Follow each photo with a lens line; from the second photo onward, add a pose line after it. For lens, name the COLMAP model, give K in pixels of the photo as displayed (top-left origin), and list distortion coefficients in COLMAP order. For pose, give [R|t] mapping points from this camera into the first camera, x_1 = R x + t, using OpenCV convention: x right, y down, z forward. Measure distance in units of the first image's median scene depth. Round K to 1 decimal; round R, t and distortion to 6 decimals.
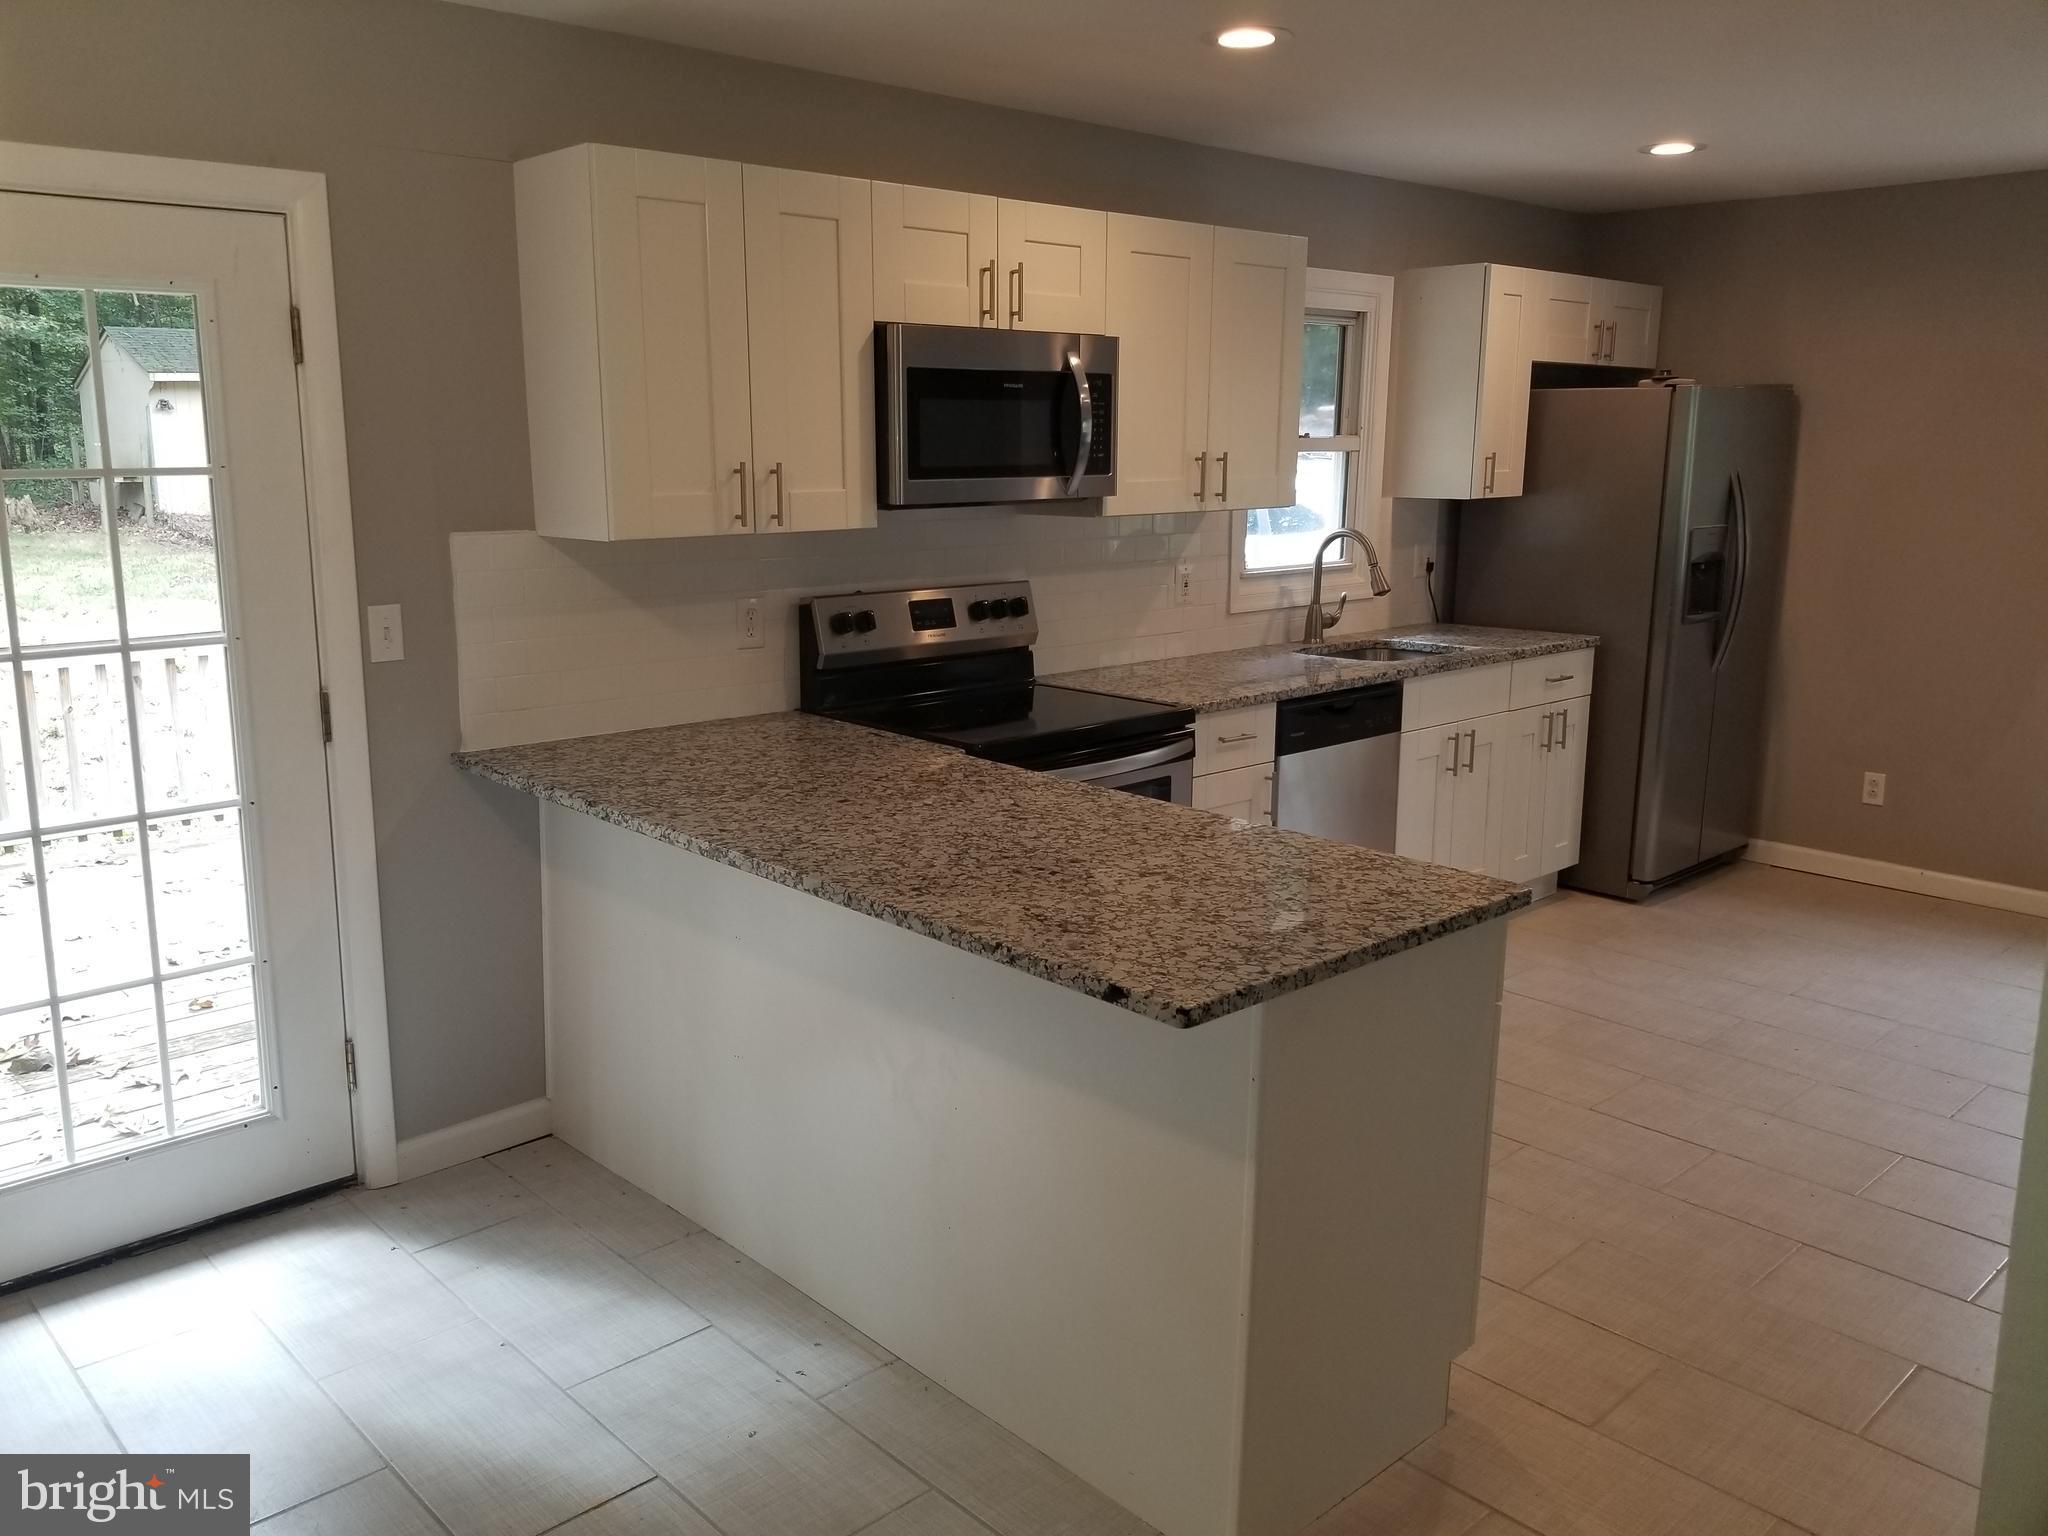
lens RADIAL K [[1595.9, 0, 975.2], [0, 1595.9, 740.2], [0, 0, 1]] dist [0.103529, -0.194655]
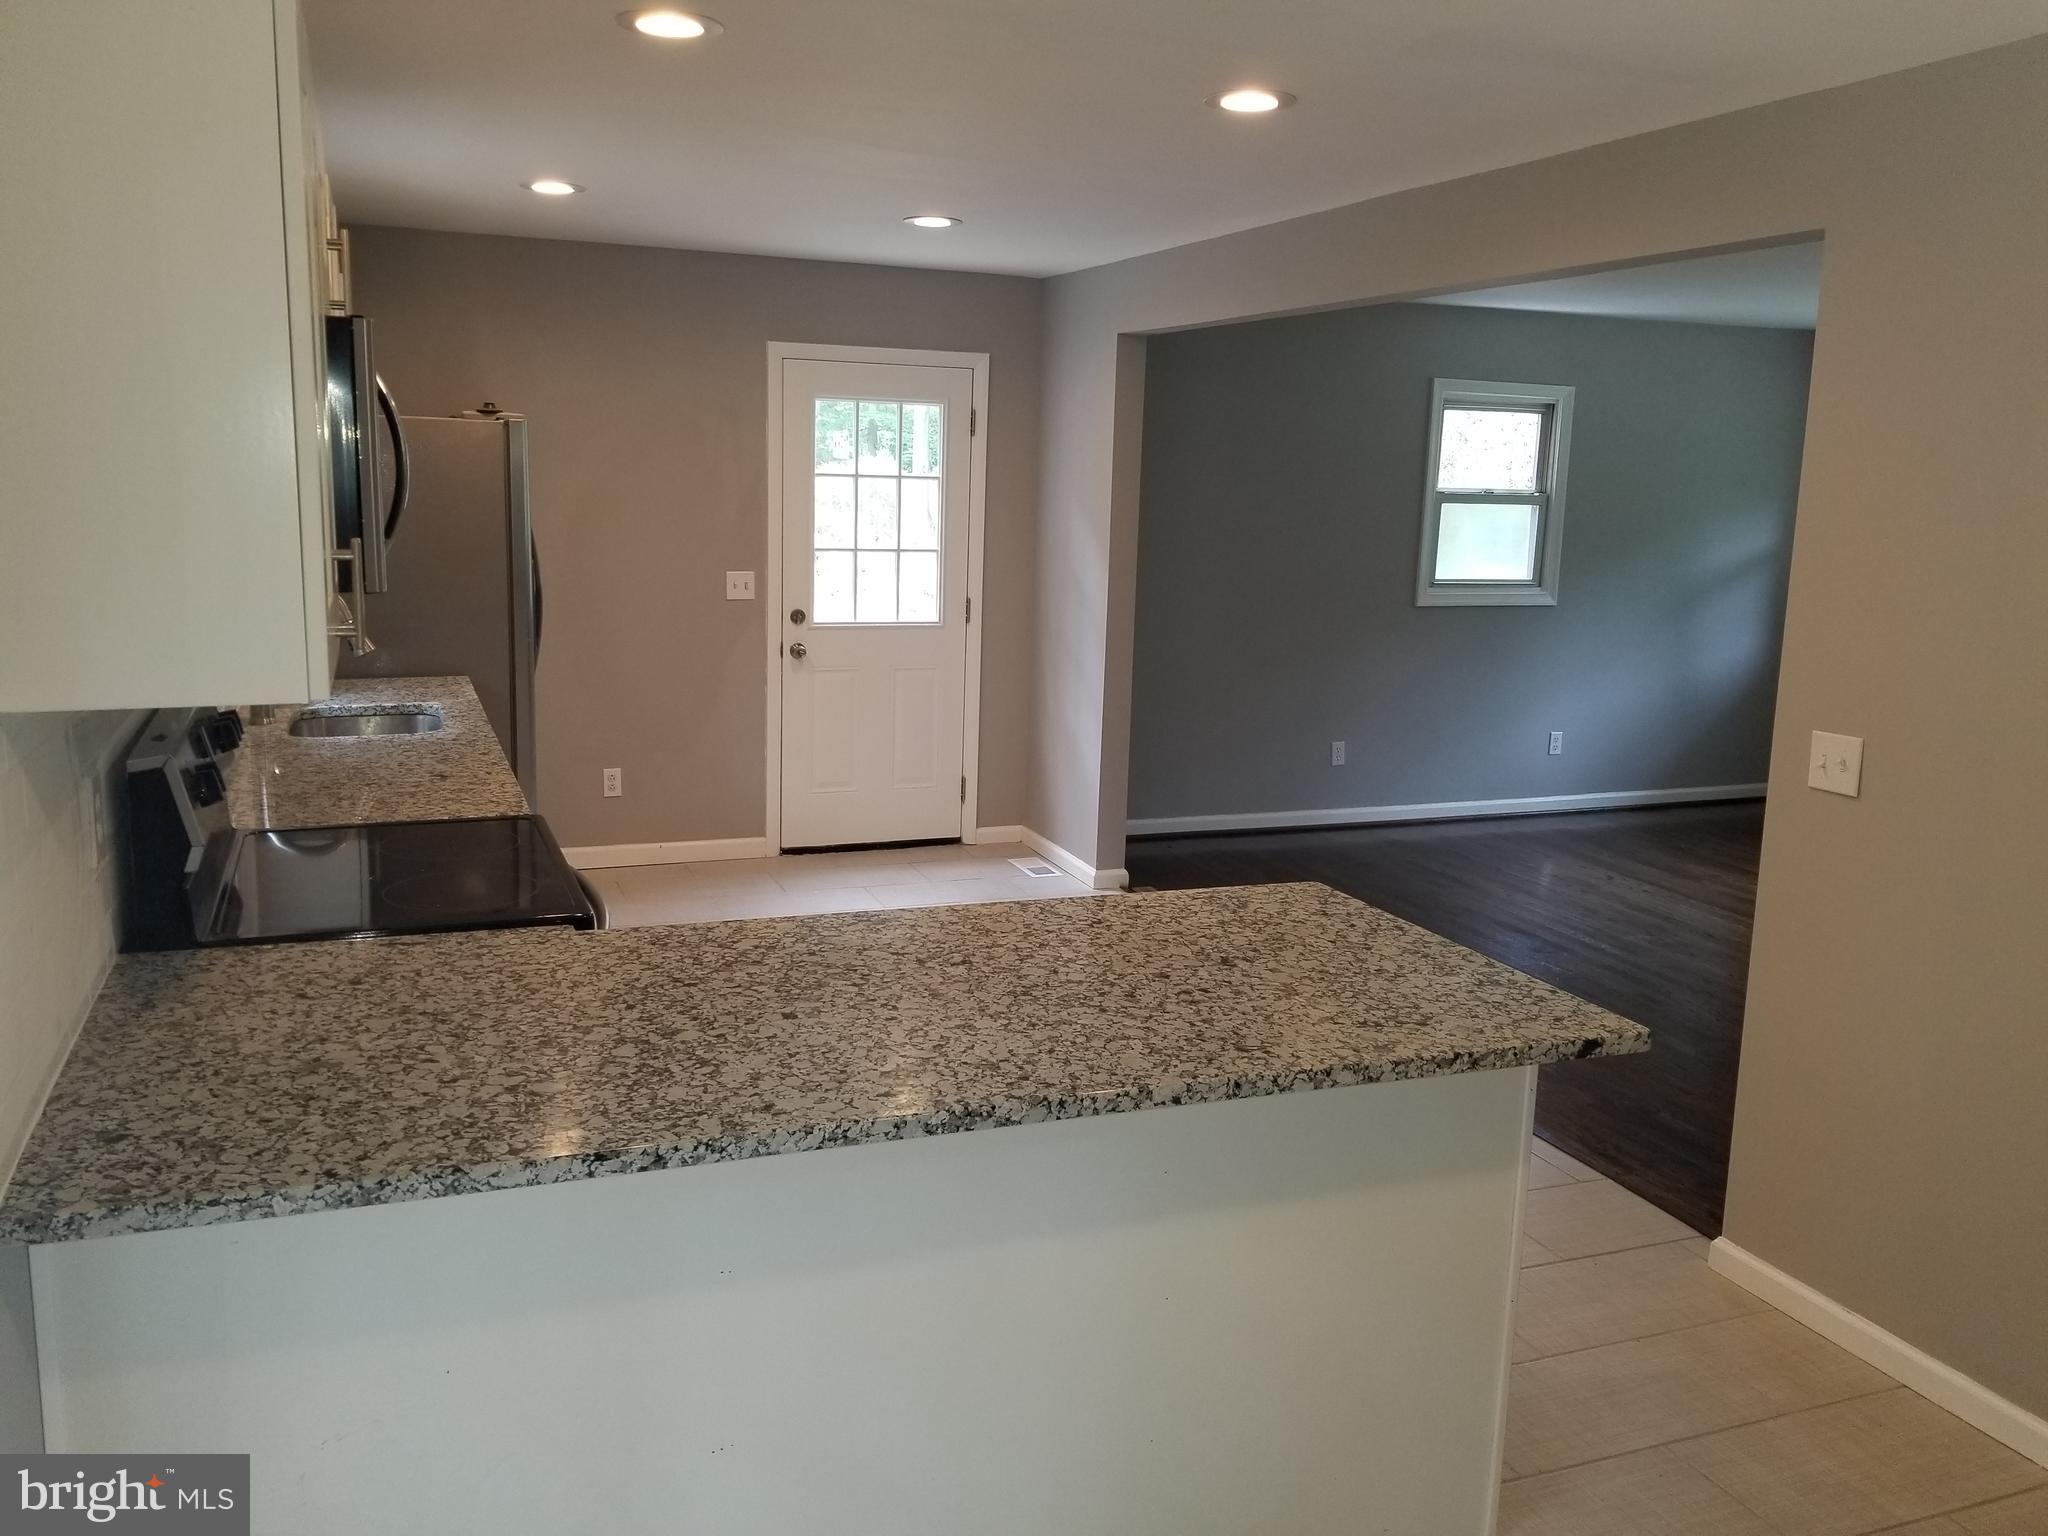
lens RADIAL K [[1579.5, 0, 985.4], [0, 1579.5, 734.9], [0, 0, 1]] dist [0.092434, -0.159938]
pose [[0.373861, -0.148733, 0.915481, -0.499847], [0.147771, 0.984002, 0.099519, -0.105080], [-0.915637, 0.098076, 0.389859, 0.465893]]
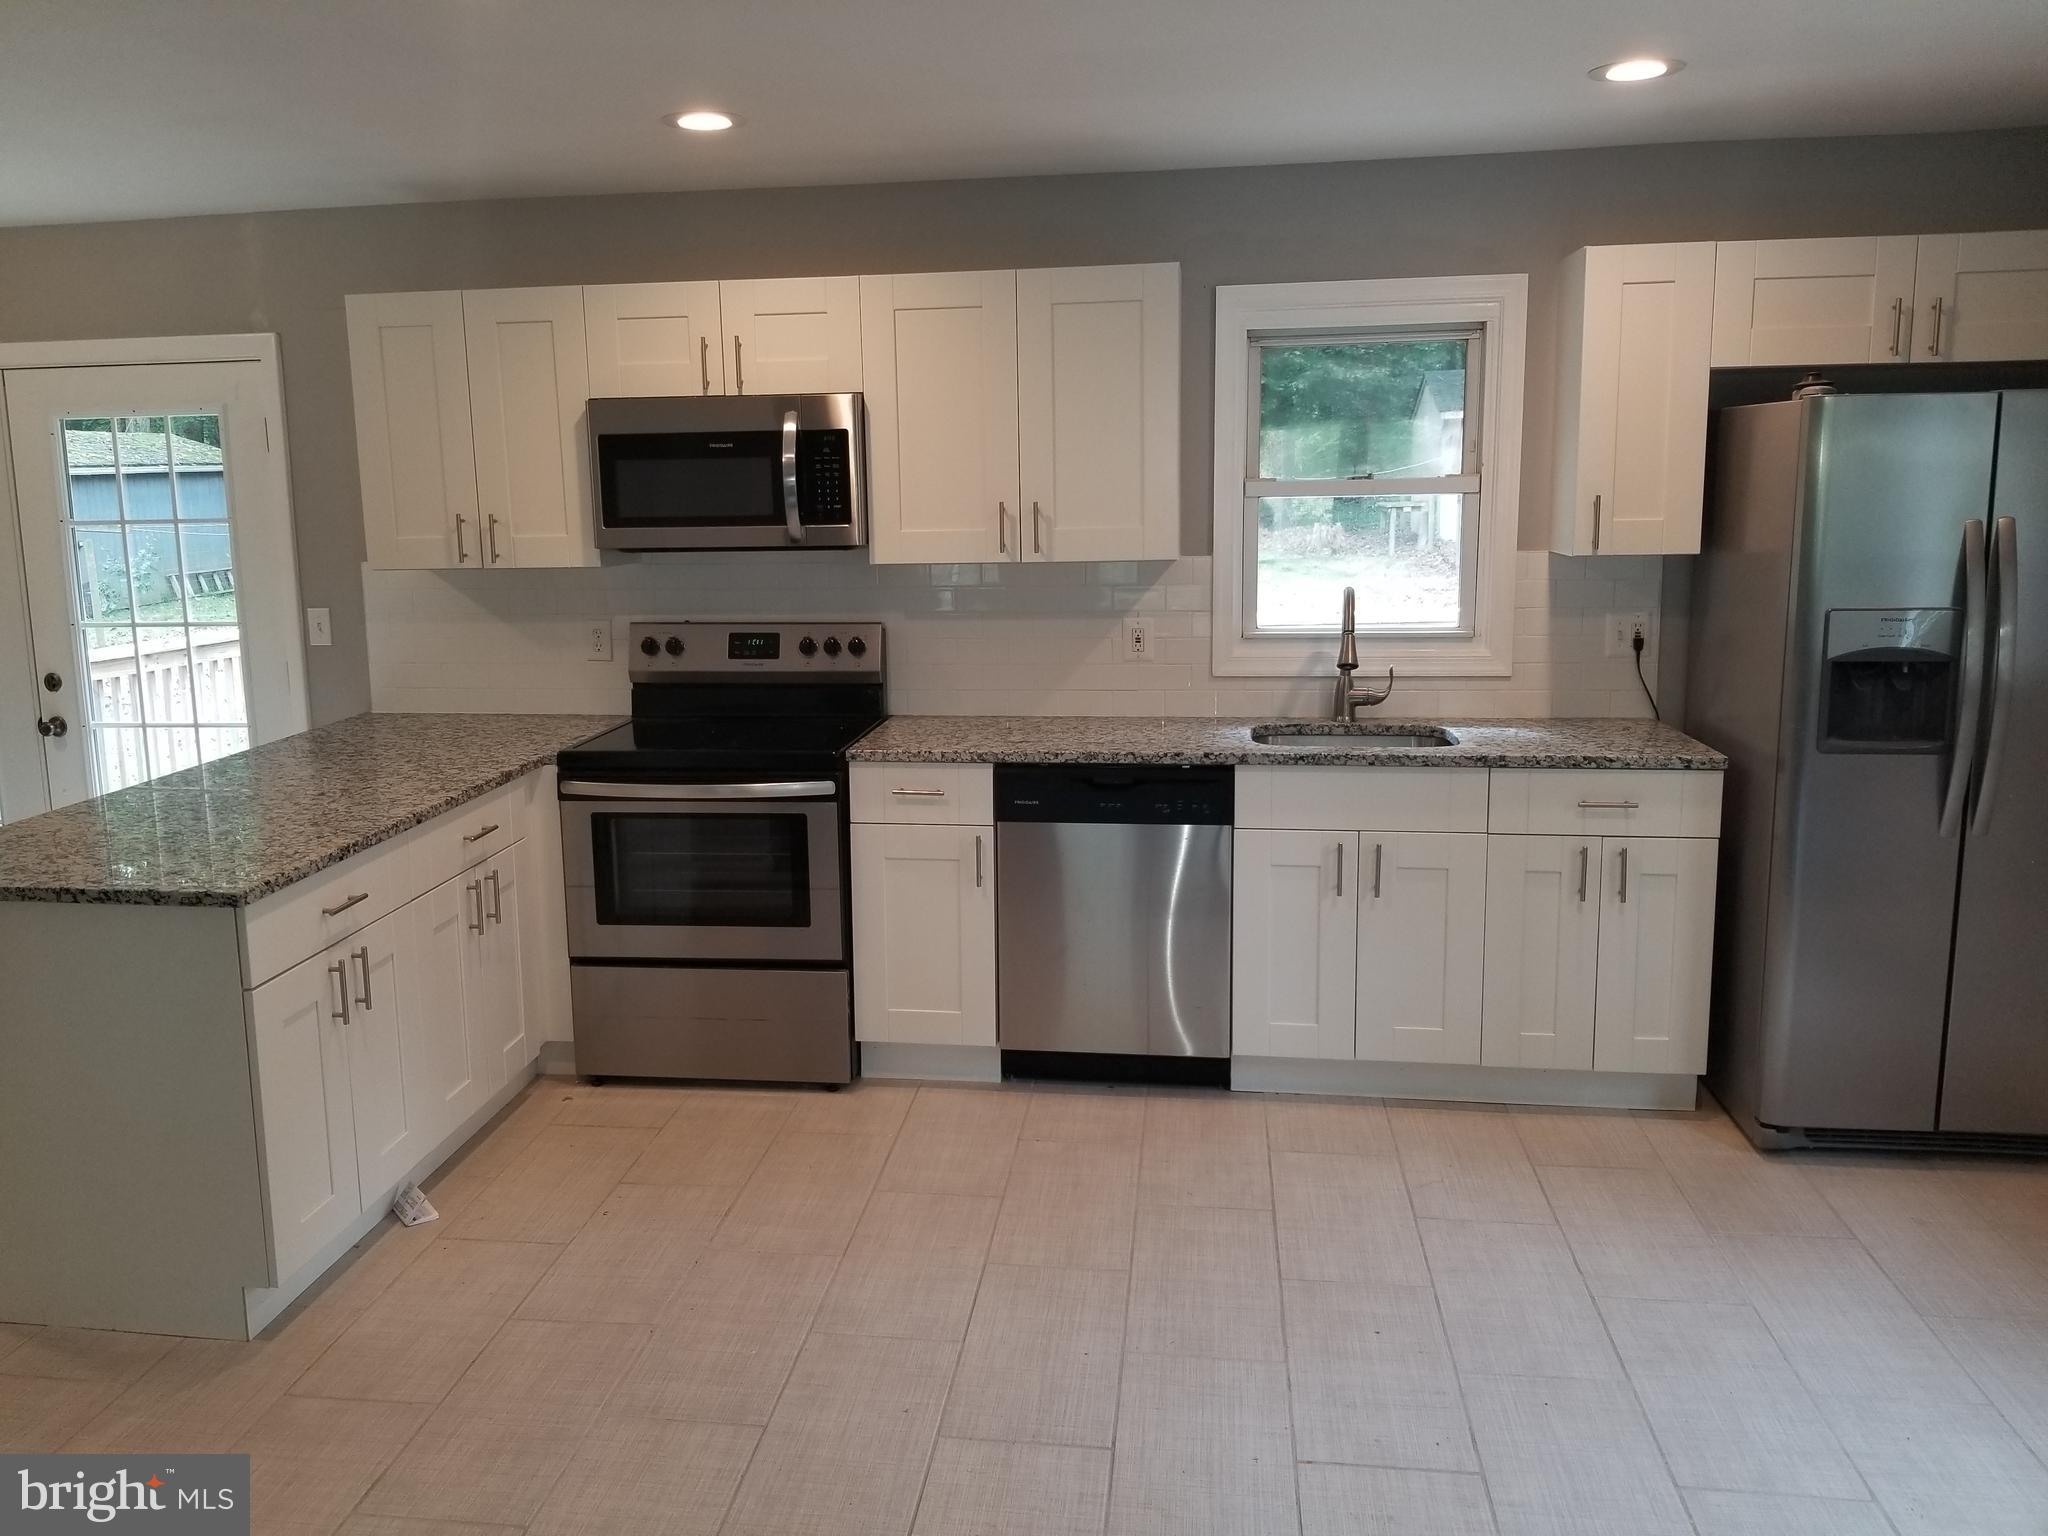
lens RADIAL K [[1595.9, 0, 975.2], [0, 1595.9, 740.2], [0, 0, 1]] dist [0.103529, -0.194655]
pose [[0.631445, 0.112662, -0.767193, 0.958891], [-0.124188, 0.991311, 0.043360, -0.081925], [0.765412, 0.067897, 0.639949, 0.403778]]
